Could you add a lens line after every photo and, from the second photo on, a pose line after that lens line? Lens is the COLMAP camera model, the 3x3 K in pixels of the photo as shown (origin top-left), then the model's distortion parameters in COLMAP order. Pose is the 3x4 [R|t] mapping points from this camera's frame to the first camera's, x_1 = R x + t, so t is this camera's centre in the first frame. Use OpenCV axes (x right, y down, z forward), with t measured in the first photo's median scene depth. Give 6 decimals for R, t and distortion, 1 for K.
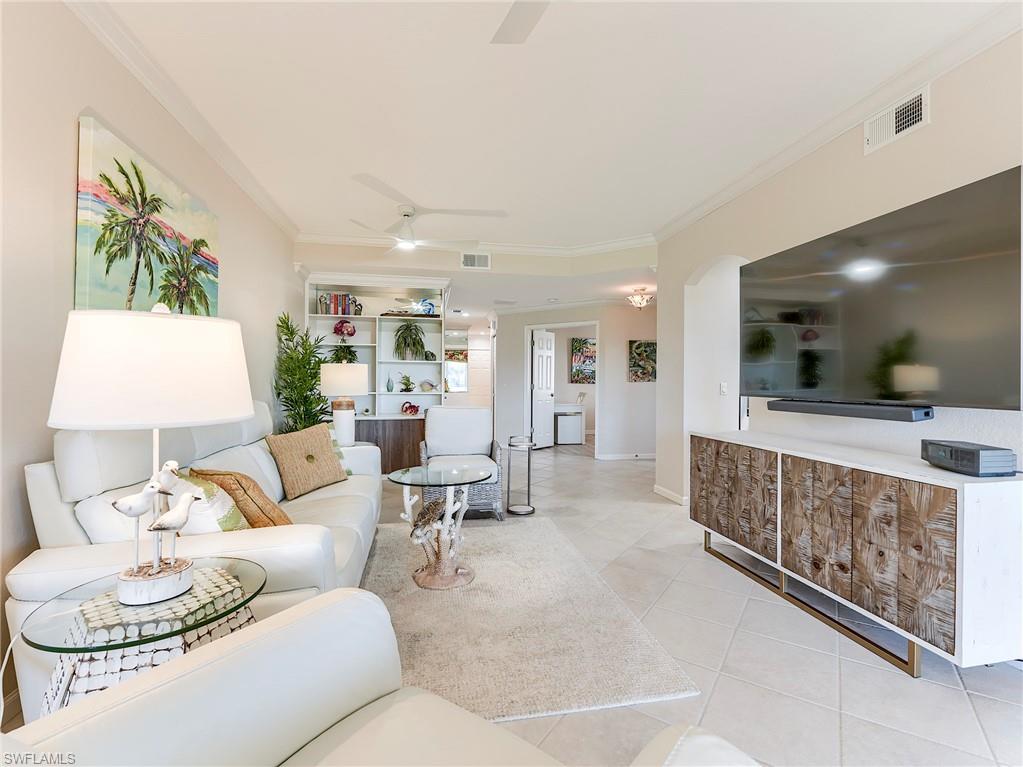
lens RADIAL K [[465.3, 0, 510.9], [0, 465.3, 381.7], [0, 0, 1]] dist [0.005806, -0.008966]
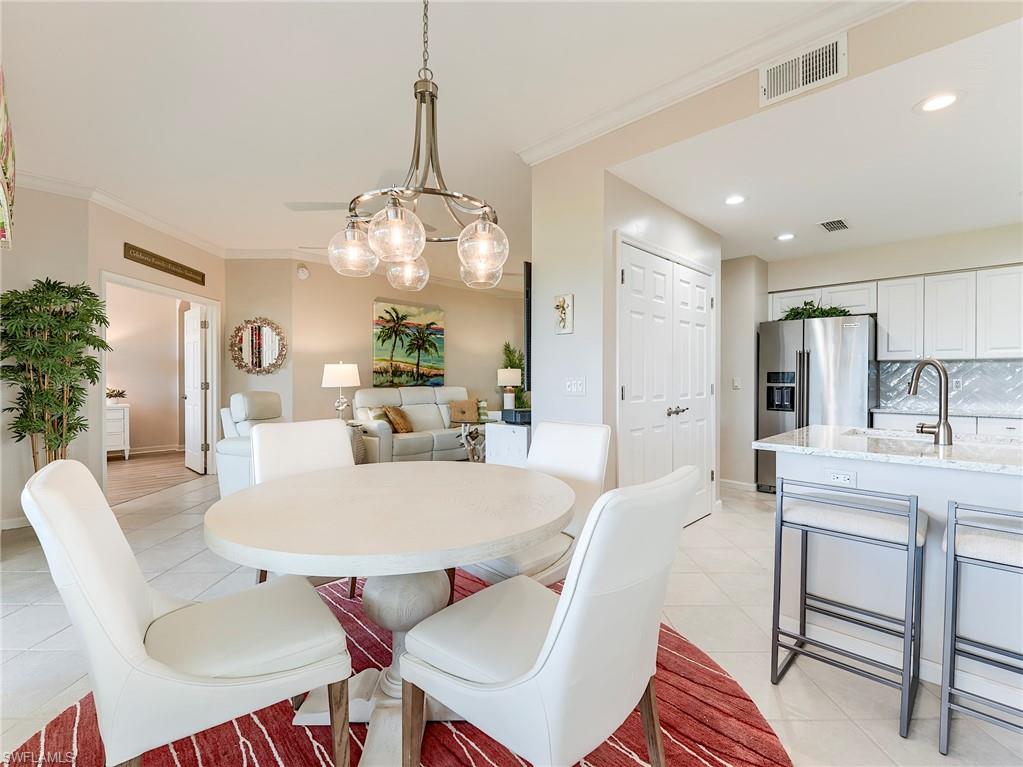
lens RADIAL K [[465.3, 0, 510.9], [0, 465.3, 381.7], [0, 0, 1]] dist [0.005806, -0.008966]
pose [[0.568794, 0.000472, -0.822480, 1.591397], [0.002420, 0.999995, 0.002247, 0.011649], [0.822477, -0.003269, 0.568790, -0.084236]]
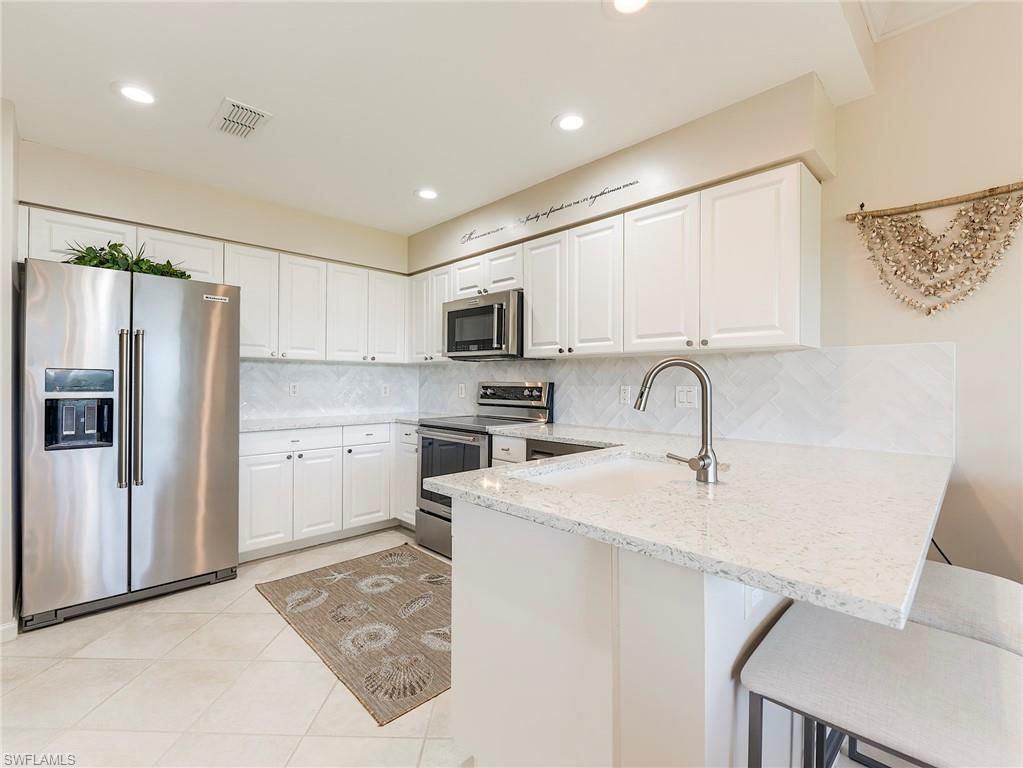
lens RADIAL K [[465.3, 0, 510.9], [0, 465.3, 382.2], [0, 0, 1]] dist [0.005806, -0.008966]
pose [[0.828971, -0.002415, 0.559286, 0.983461], [0.000366, 0.999993, 0.003775, 0.004074], [-0.559291, -0.002925, 0.828966, 0.514478]]
